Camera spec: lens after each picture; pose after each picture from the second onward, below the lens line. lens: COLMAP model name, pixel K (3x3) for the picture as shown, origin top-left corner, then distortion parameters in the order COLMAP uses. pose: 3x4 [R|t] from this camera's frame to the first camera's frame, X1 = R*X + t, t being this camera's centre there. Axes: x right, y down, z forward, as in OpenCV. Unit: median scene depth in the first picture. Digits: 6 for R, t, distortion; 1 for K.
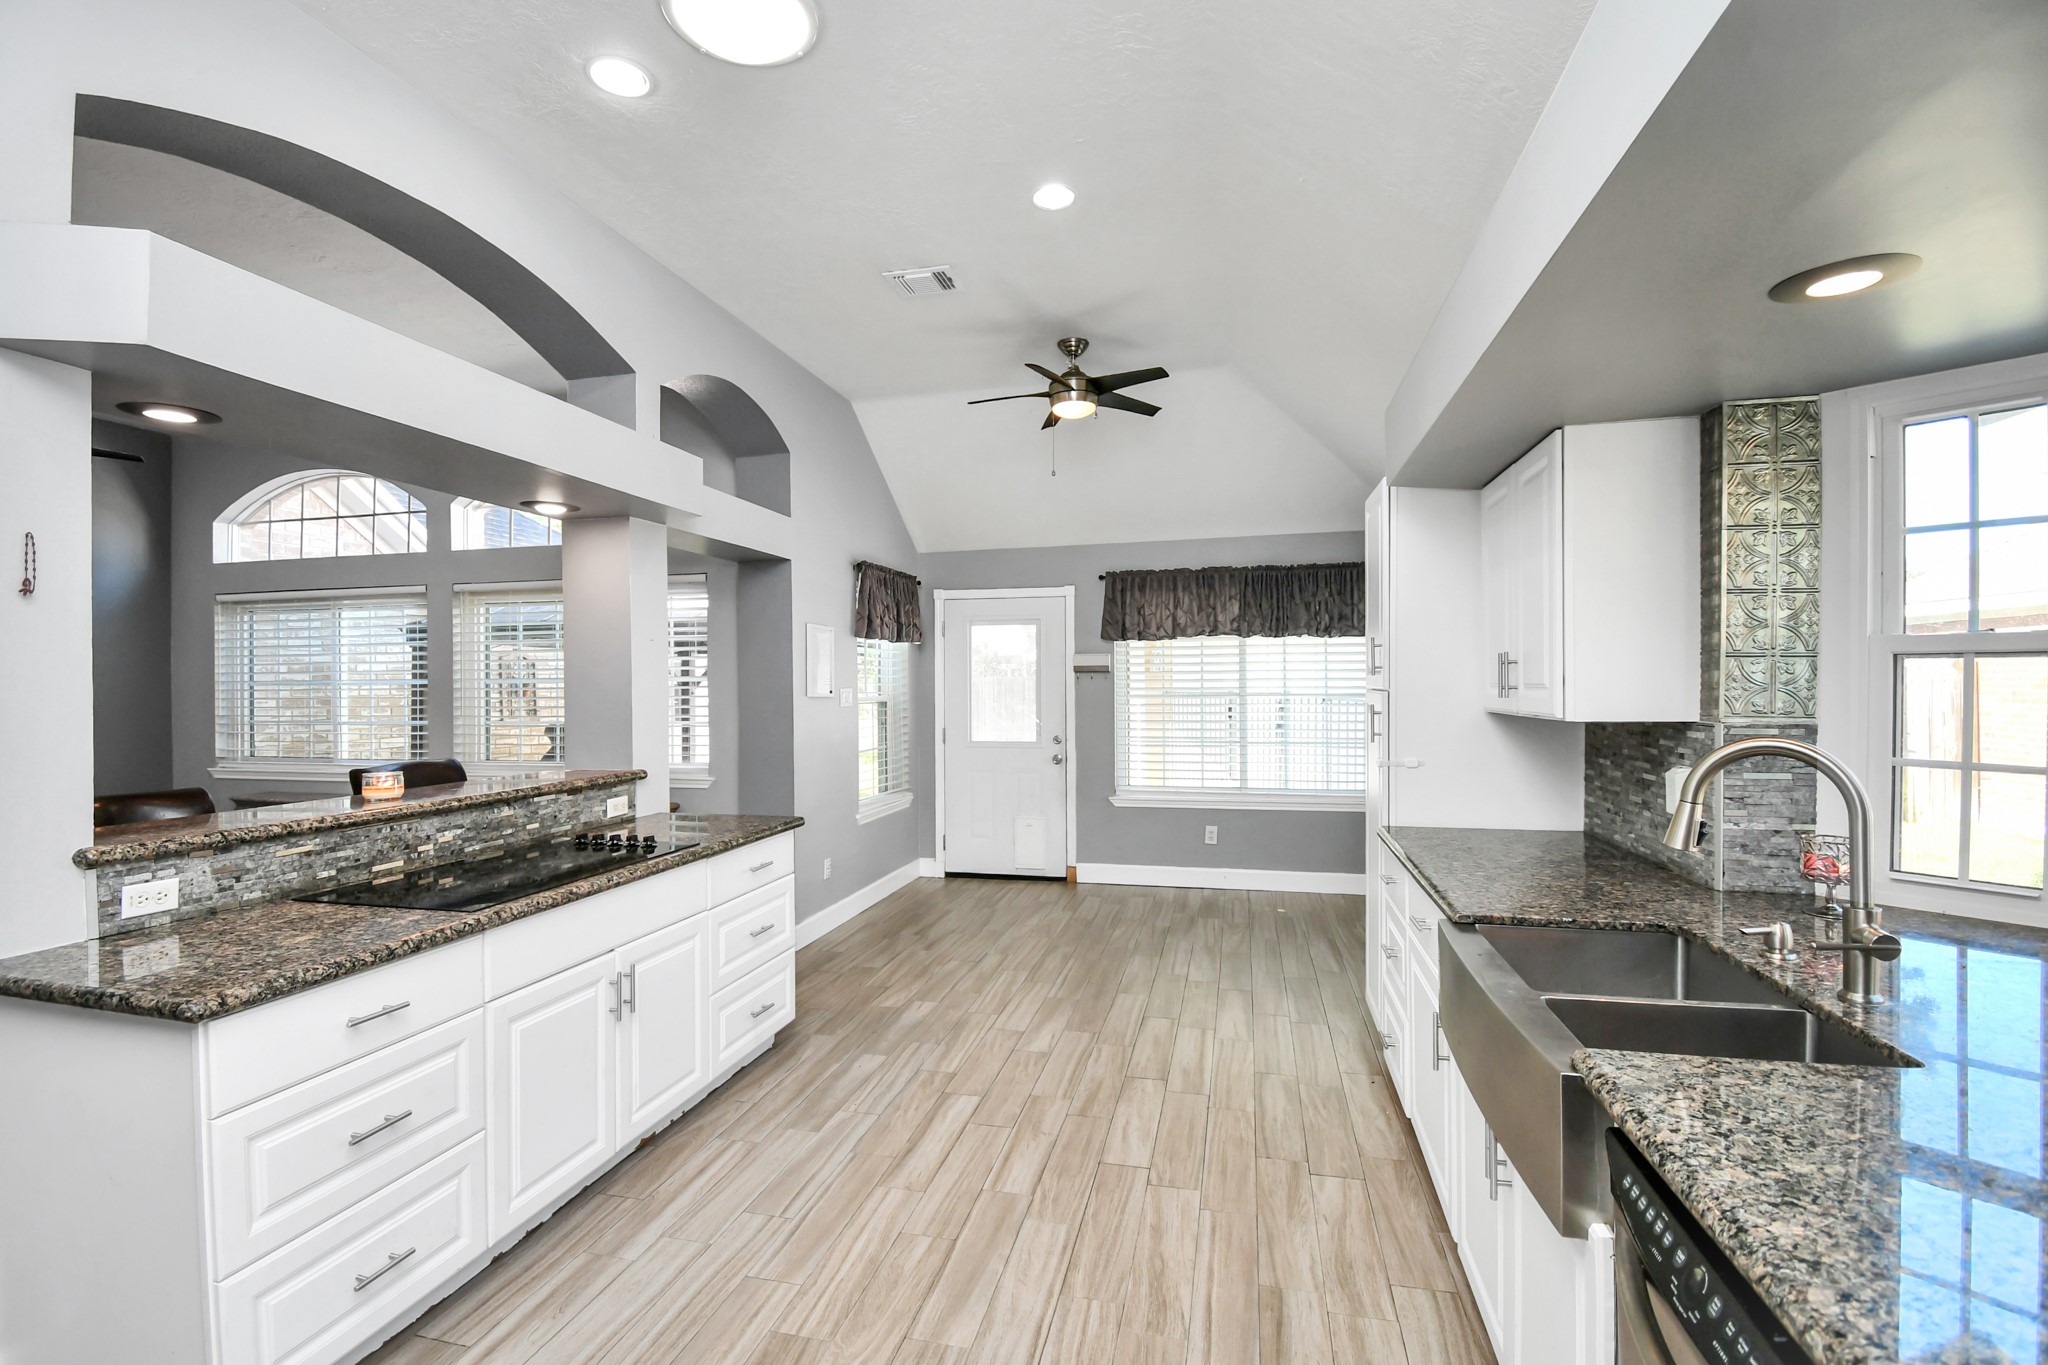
lens RADIAL K [[900.6, 0, 1012.9], [0, 900.6, 682.8], [0, 0, 1]] dist [0.015197, -0.022085]
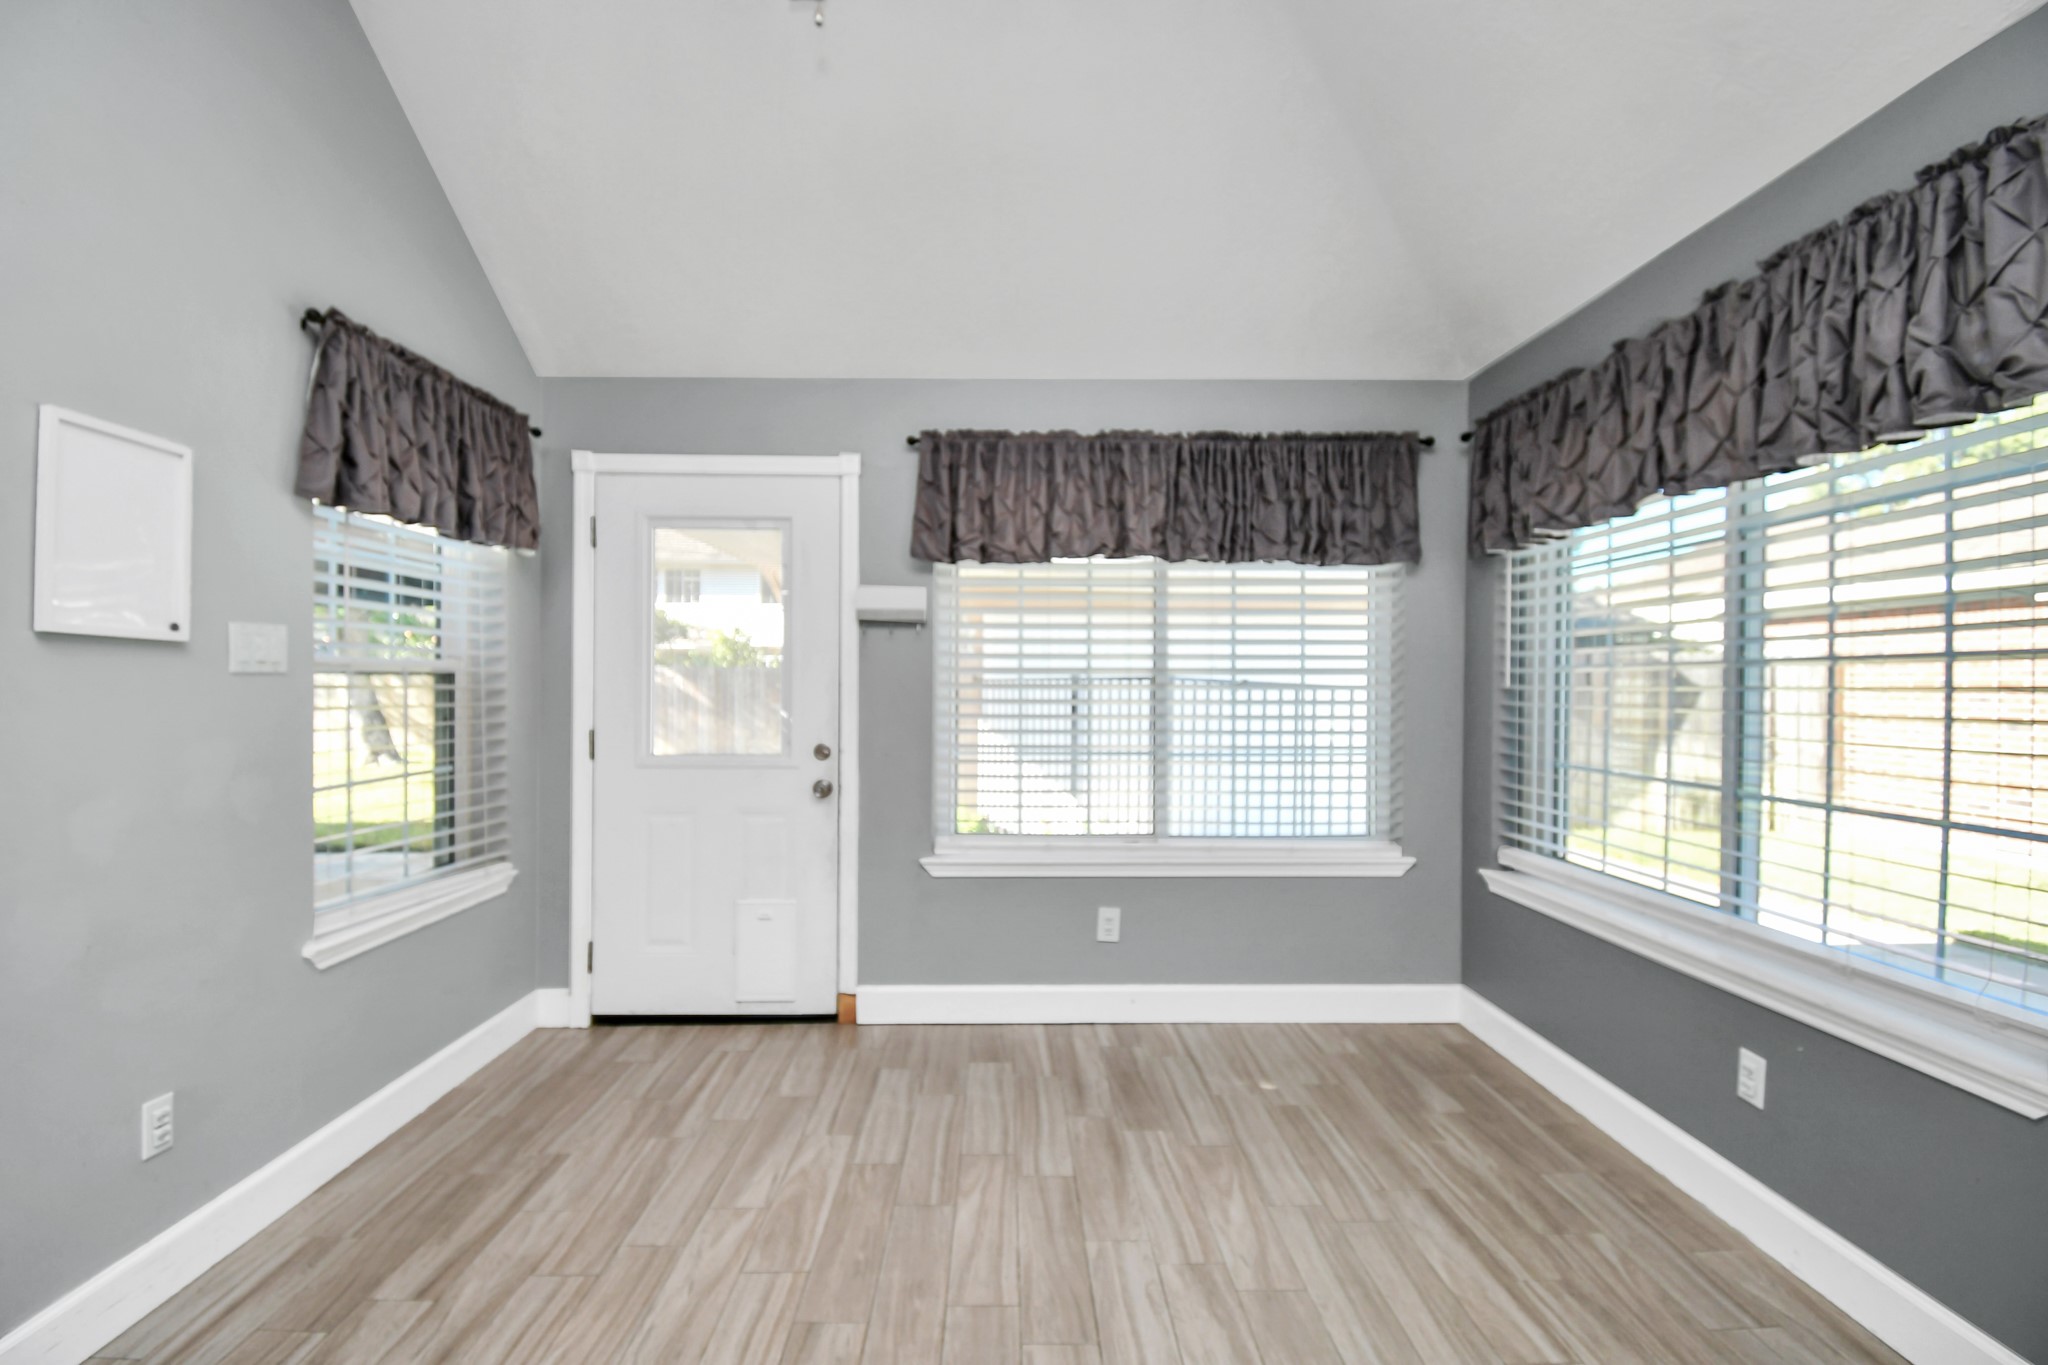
lens RADIAL K [[900.6, 0, 1012.9], [0, 900.6, 682.8], [0, 0, 1]] dist [0.015197, -0.022085]
pose [[0.967609, 0.010803, 0.252223, 0.025187], [-0.010537, 0.999942, -0.002404, 0.025087], [-0.252234, -0.000332, 0.967666, 0.493636]]
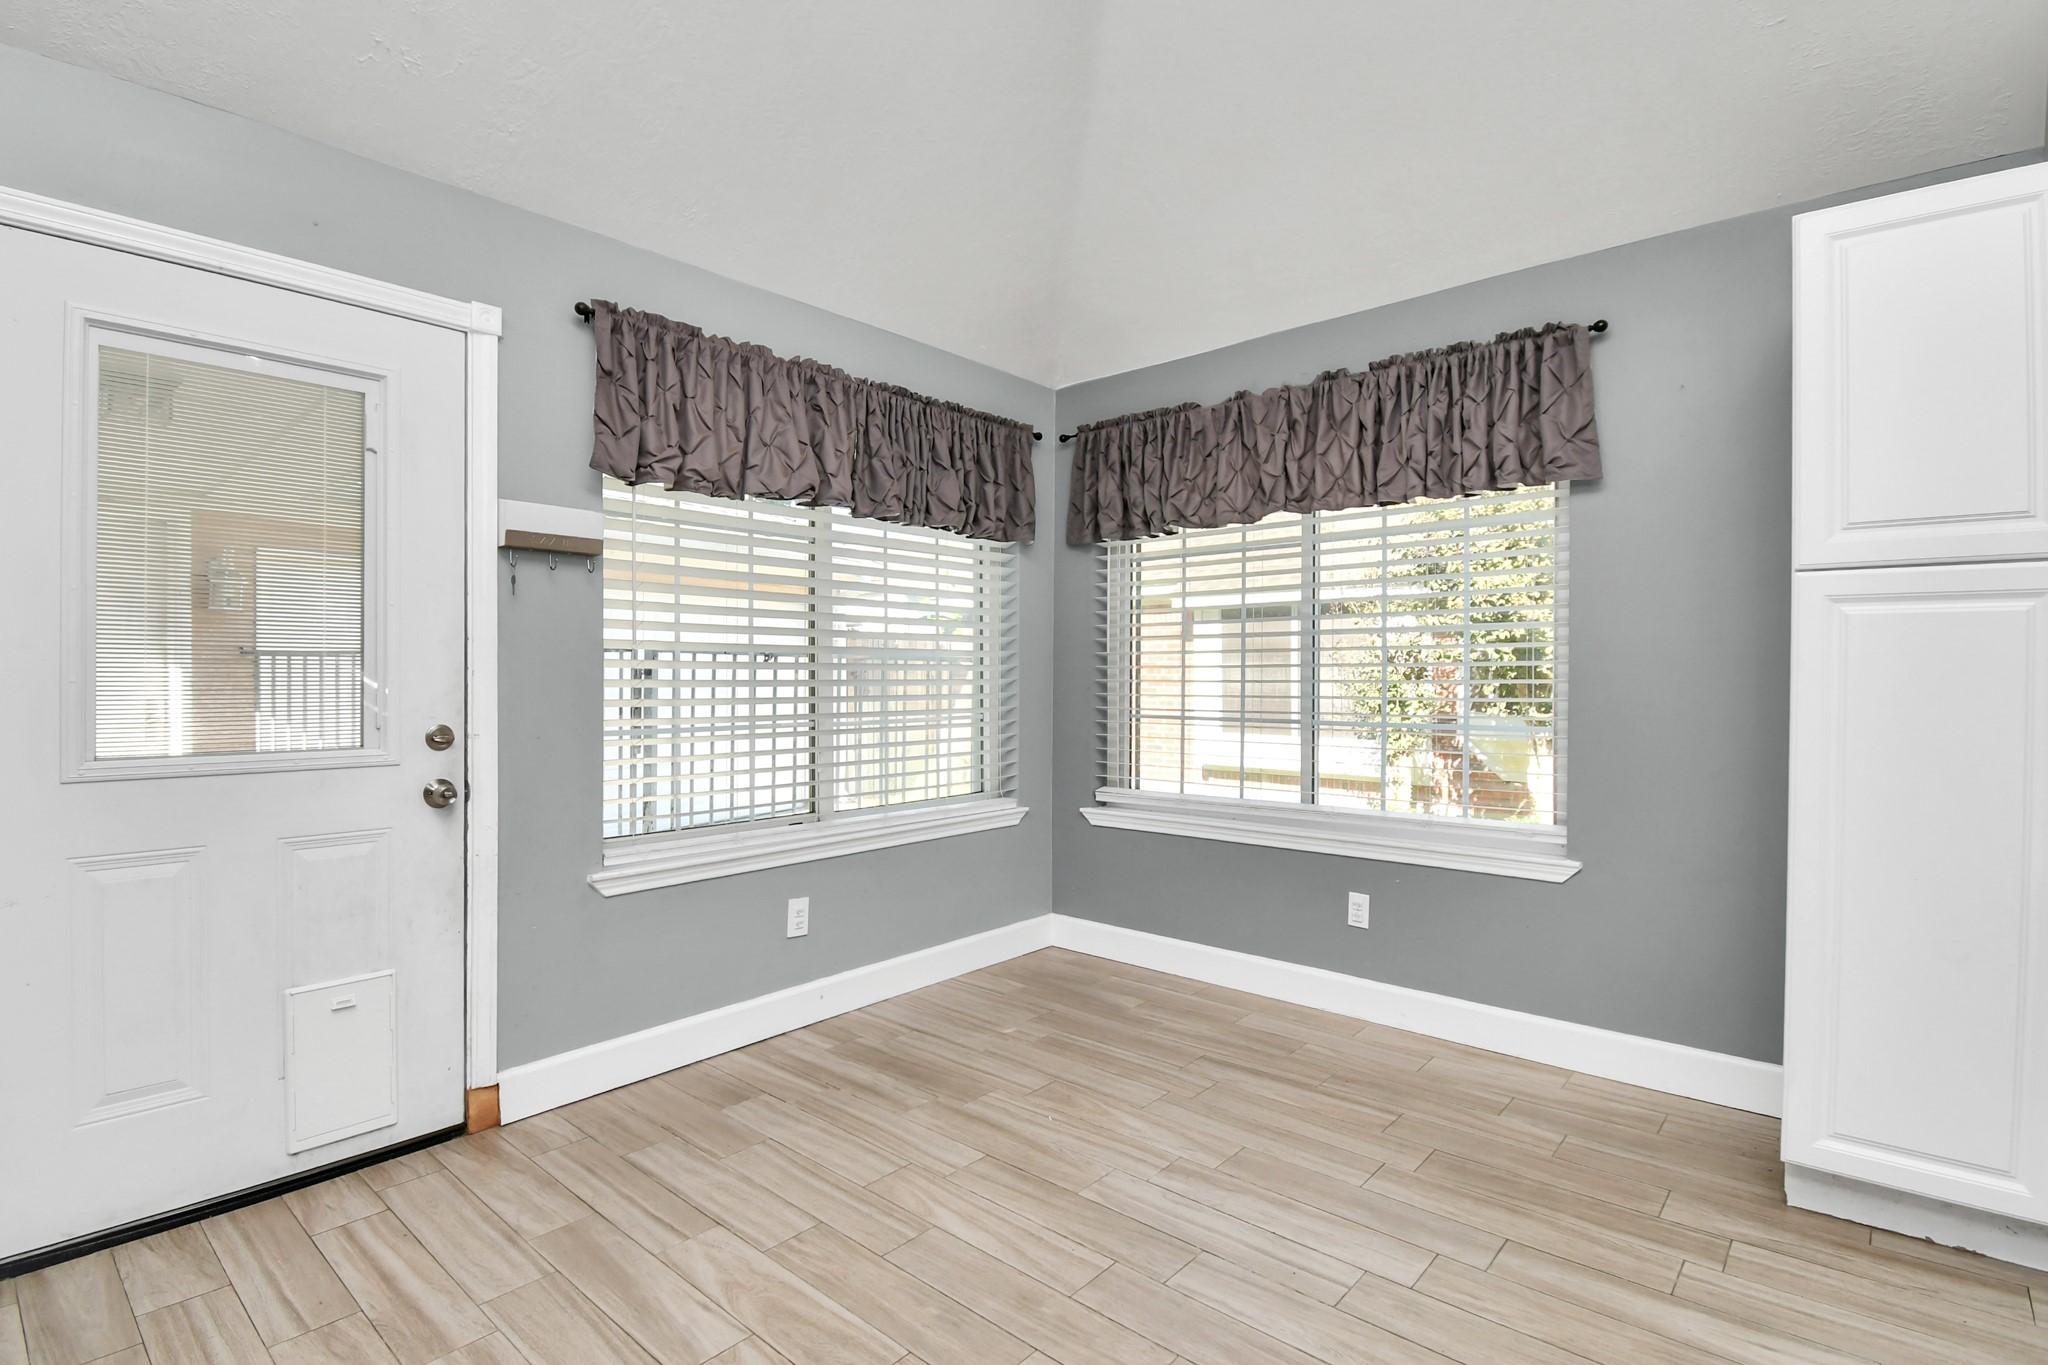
lens RADIAL K [[972.6, 0, 998.4], [0, 972.6, 683.7], [0, 0, 1]] dist [0.013451, -0.022653]
pose [[0.472318, 0.000994, 0.881427, -0.191247], [-0.004971, 0.999986, 0.001536, 0.043012], [-0.881414, -0.005107, 0.472317, 0.667764]]
